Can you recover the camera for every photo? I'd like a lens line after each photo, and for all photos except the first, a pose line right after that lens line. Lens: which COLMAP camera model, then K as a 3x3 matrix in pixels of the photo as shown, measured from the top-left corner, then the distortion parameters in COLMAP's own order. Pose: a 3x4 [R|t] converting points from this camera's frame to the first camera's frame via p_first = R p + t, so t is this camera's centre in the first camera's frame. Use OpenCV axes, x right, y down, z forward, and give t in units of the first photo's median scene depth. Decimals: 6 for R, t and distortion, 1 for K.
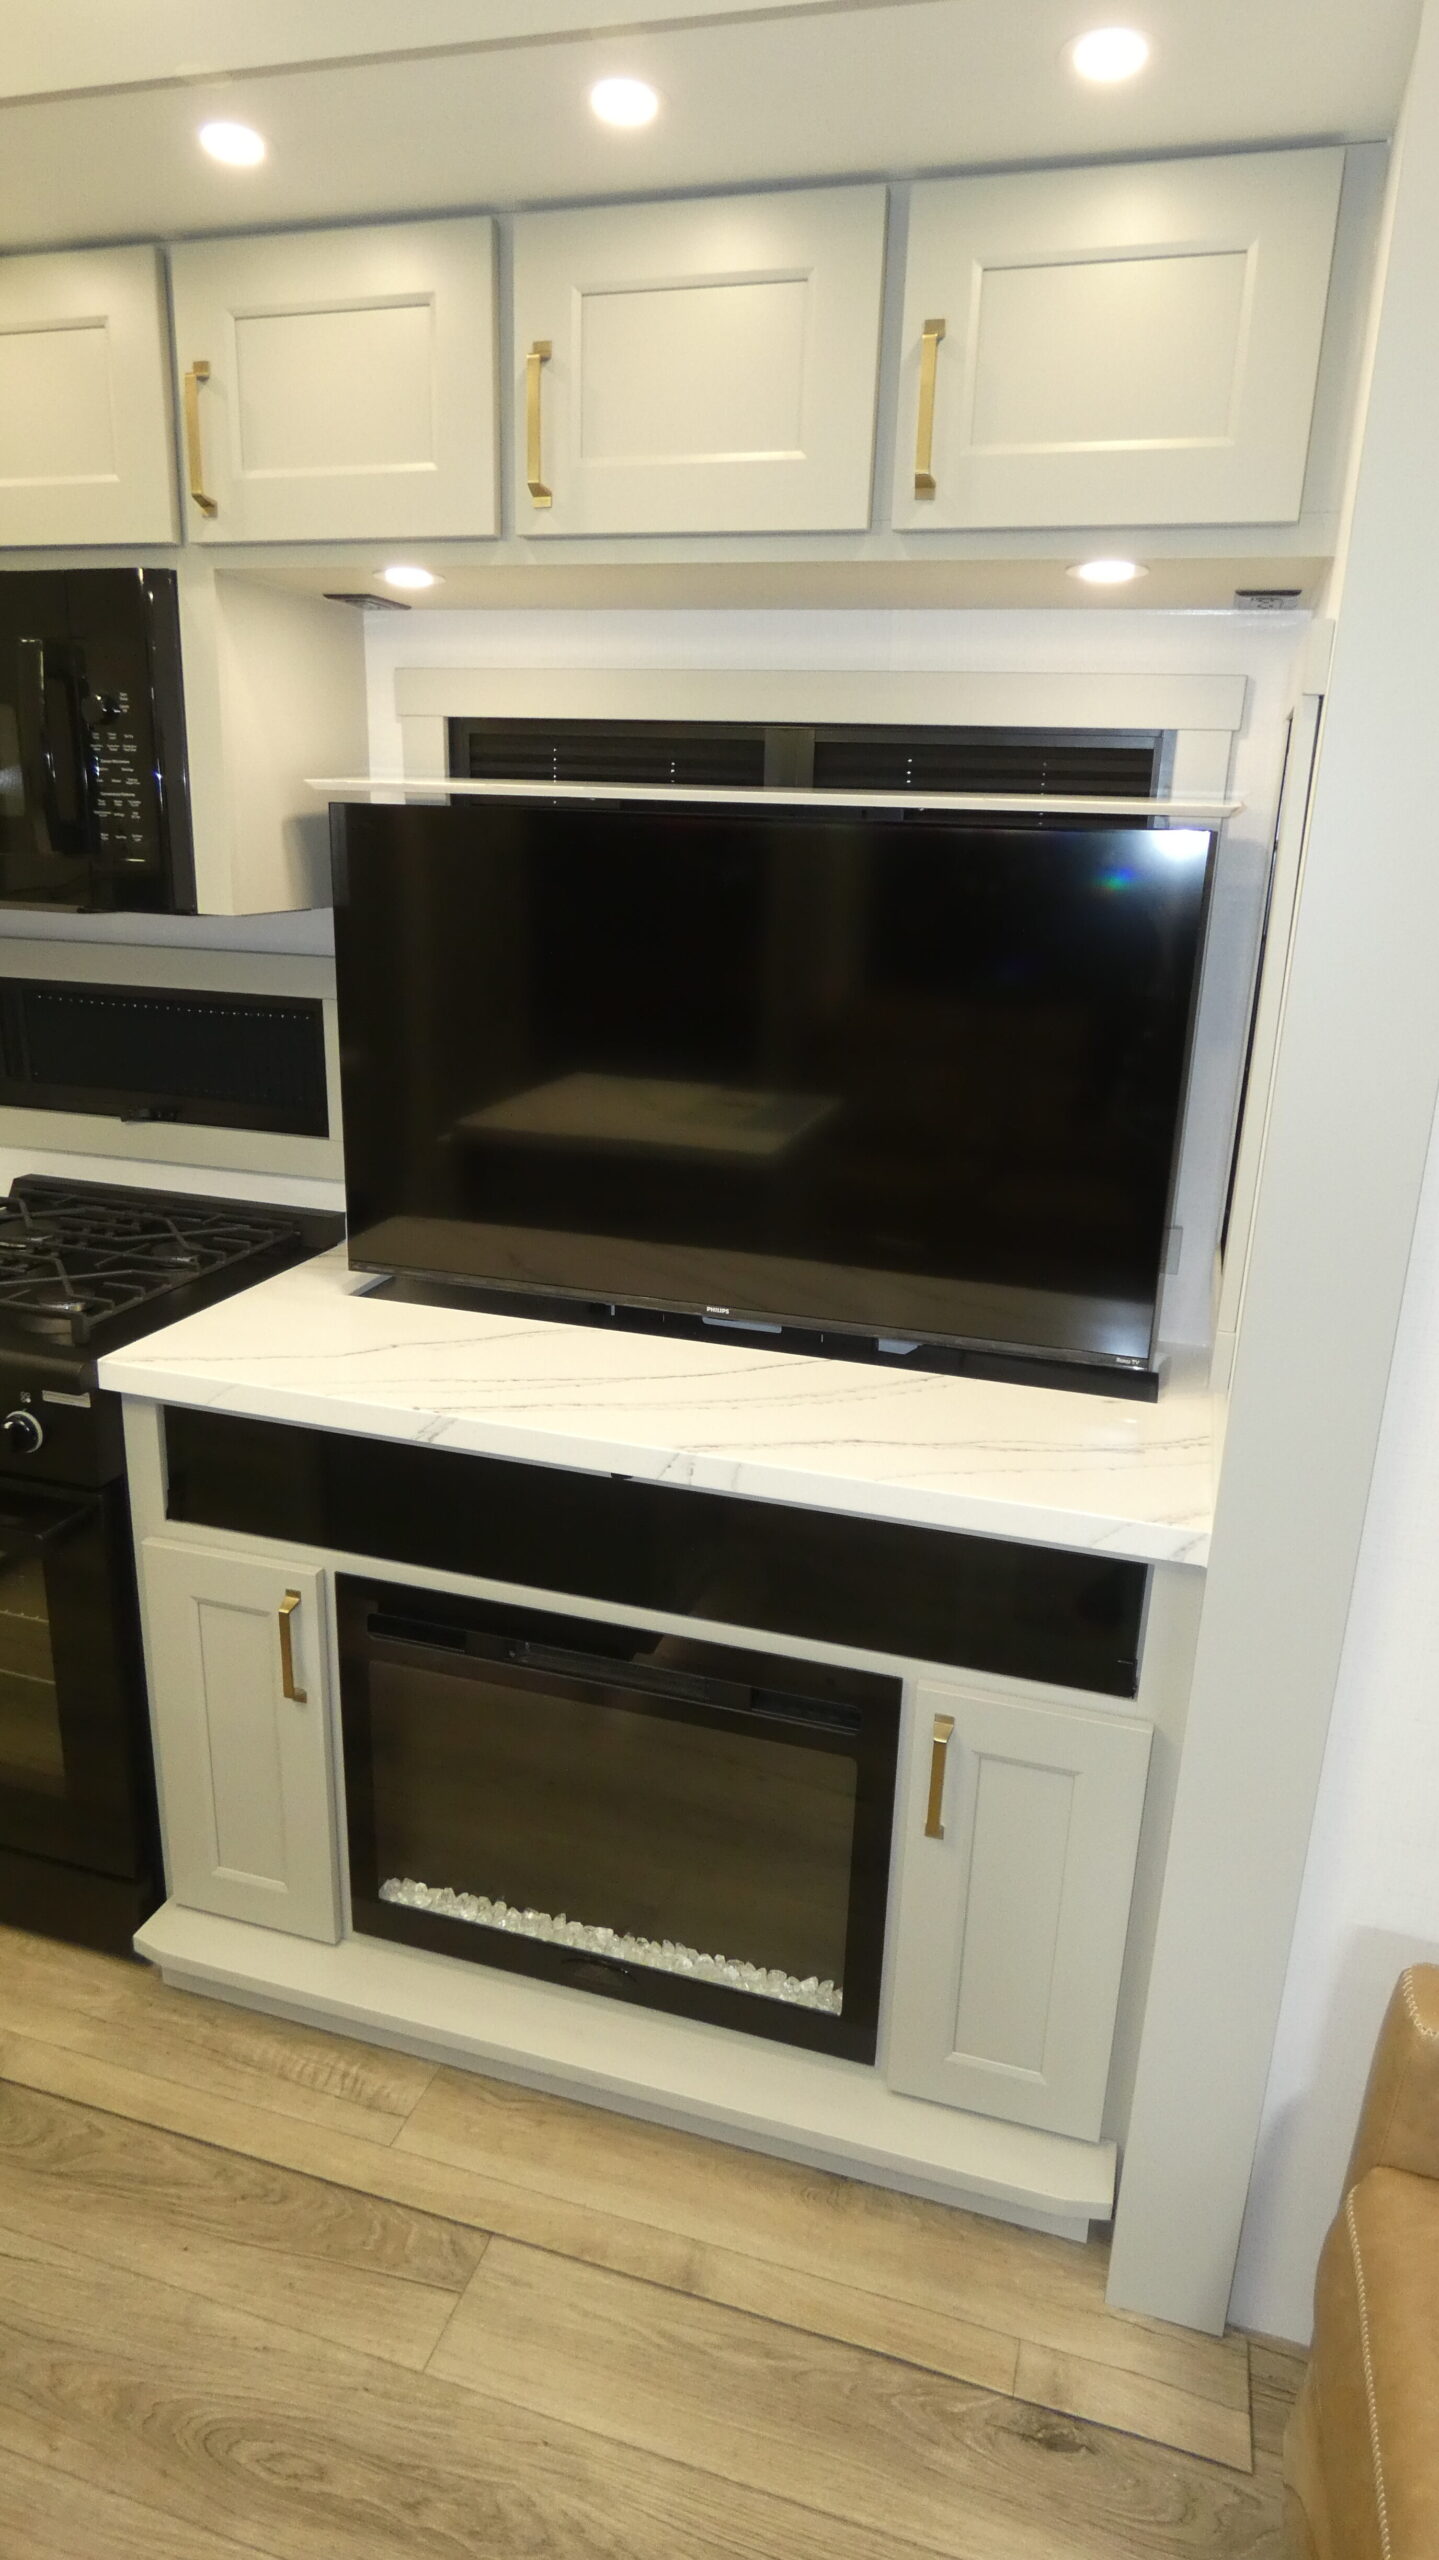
lens RADIAL K [[1525.8, 0, 722.6], [0, 1525.8, 1277.2], [0, 0, 1]] dist [-0.003162, 0.001680]
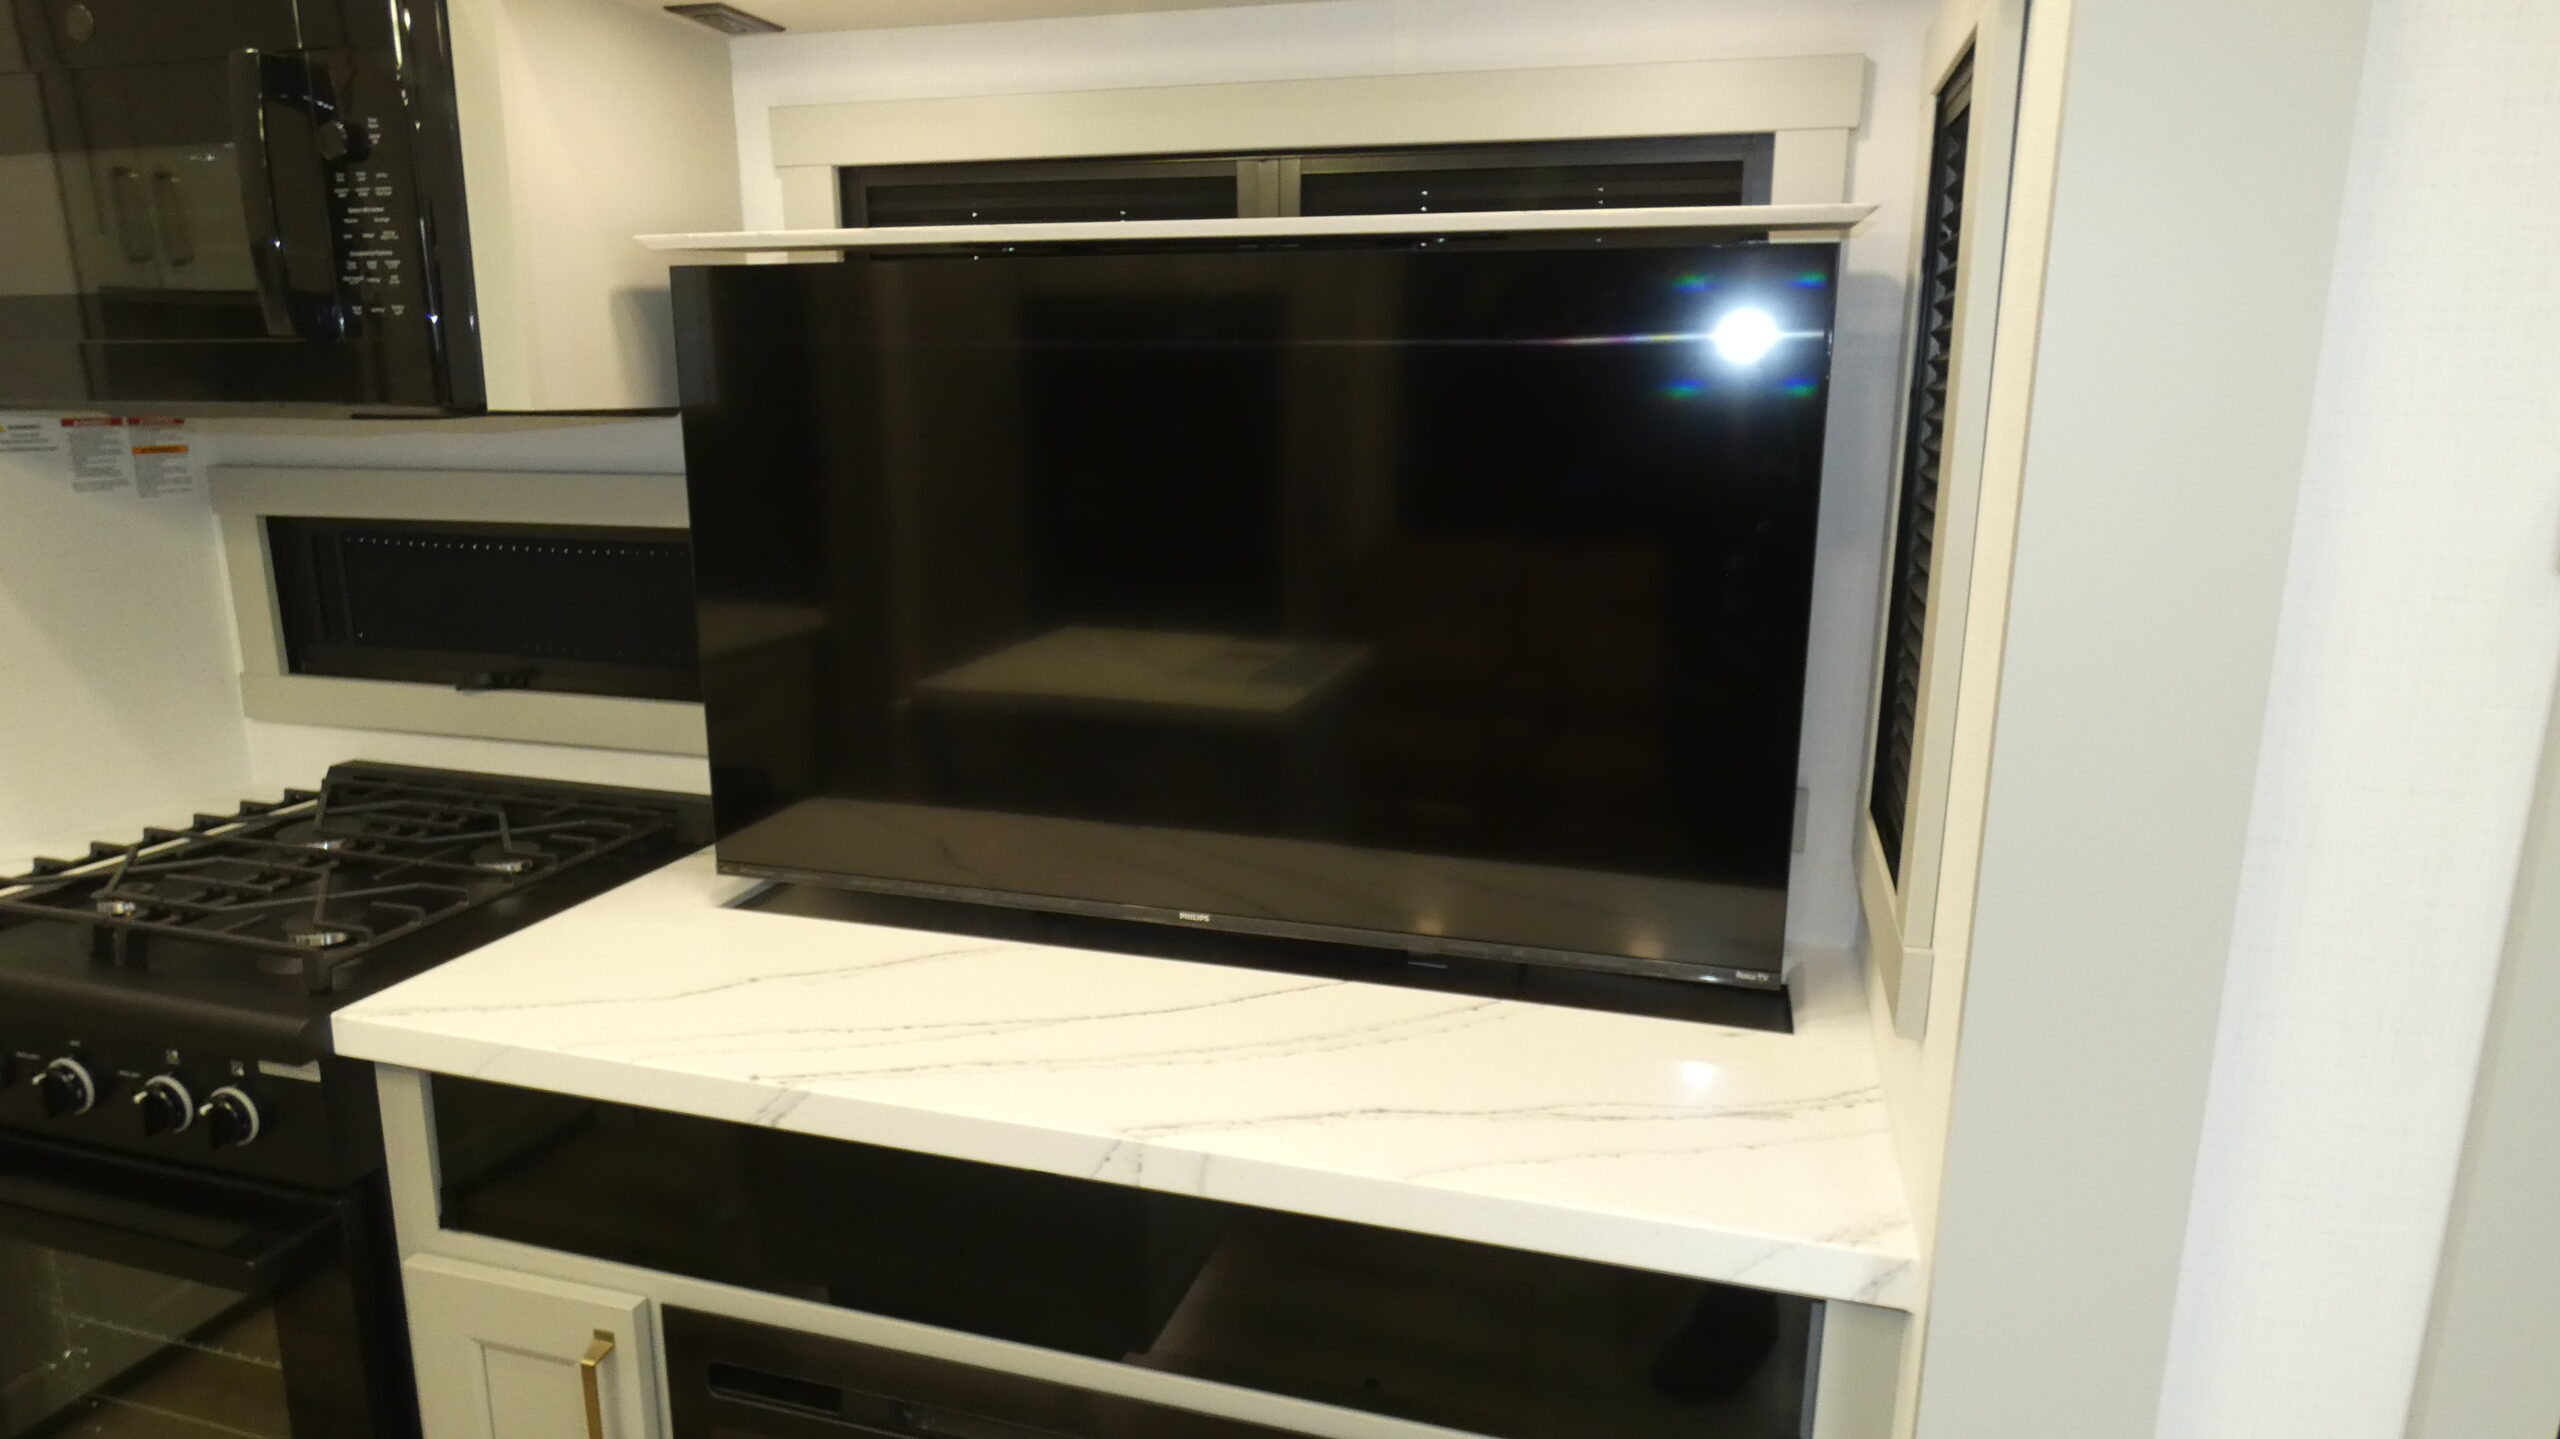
lens RADIAL K [[1525.8, 0, 1274.3], [0, 1525.8, 721.4], [0, 0, 1]] dist [-0.003162, 0.001680]
pose [[0.999603, -0.028095, 0.002271, 0.042458], [0.028186, 0.996526, -0.078370, -0.016234], [-0.000061, 0.078403, 0.996922, 0.285696]]
